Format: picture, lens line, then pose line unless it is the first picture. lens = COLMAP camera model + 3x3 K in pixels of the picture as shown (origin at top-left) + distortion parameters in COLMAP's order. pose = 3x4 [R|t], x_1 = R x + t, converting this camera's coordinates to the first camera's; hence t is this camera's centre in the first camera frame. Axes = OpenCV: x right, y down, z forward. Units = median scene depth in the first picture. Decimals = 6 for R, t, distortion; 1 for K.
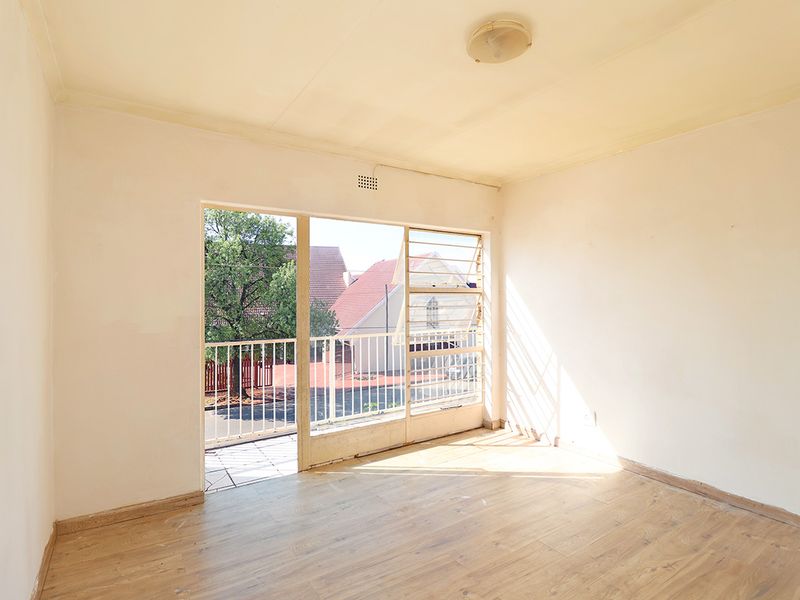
lens RADIAL K [[420.5, 0, 405.6], [0, 420.5, 299.0], [0, 0, 1]] dist [-0.003310, -0.006912]
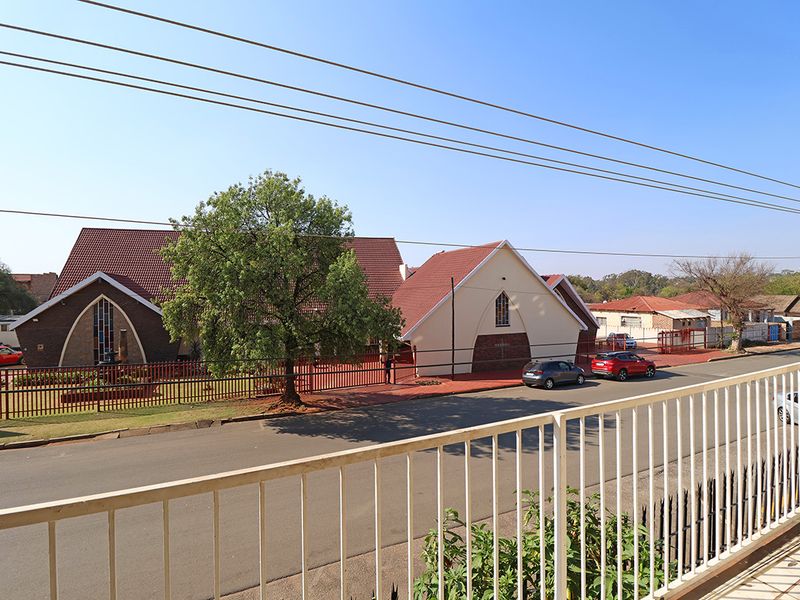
lens RADIAL K [[420.5, 0, 400.9], [0, 420.5, 299.0], [0, 0, 1]] dist [-0.003310, -0.006912]
pose [[0.992143, 0.000215, -0.125112, -0.056871], [0.001697, 0.999883, 0.015177, -0.003058], [0.125101, -0.015270, 0.992027, 0.148267]]
